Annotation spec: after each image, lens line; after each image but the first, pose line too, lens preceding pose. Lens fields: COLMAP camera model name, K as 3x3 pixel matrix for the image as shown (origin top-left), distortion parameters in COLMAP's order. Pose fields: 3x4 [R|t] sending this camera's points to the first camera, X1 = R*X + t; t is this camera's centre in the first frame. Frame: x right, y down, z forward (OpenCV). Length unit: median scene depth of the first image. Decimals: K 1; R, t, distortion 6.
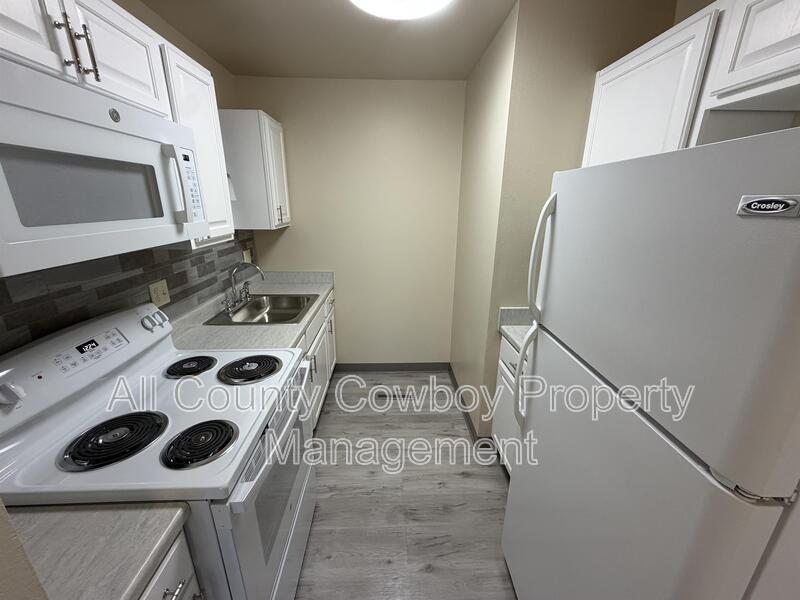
lens RADIAL K [[318.6, 0, 398.3], [0, 318.6, 301.5], [0, 0, 1]] dist [-0.001580, 0.000020]
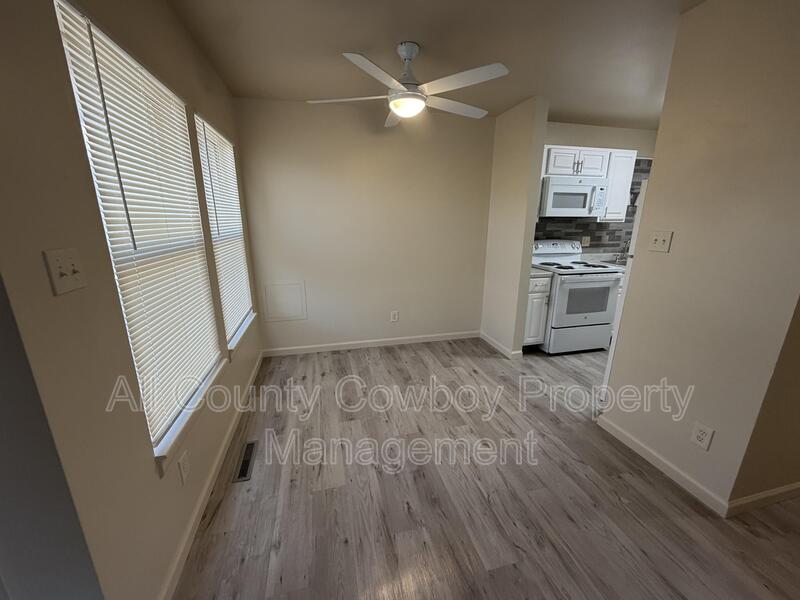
lens RADIAL K [[318.6, 0, 398.1], [0, 318.6, 300.3], [0, 0, 1]] dist [-0.001580, 0.000020]
pose [[0.211952, 0.245568, -0.945924, 1.603095], [-0.293555, 0.939214, 0.178050, 0.445381], [0.932149, 0.239943, 0.271156, -1.073761]]
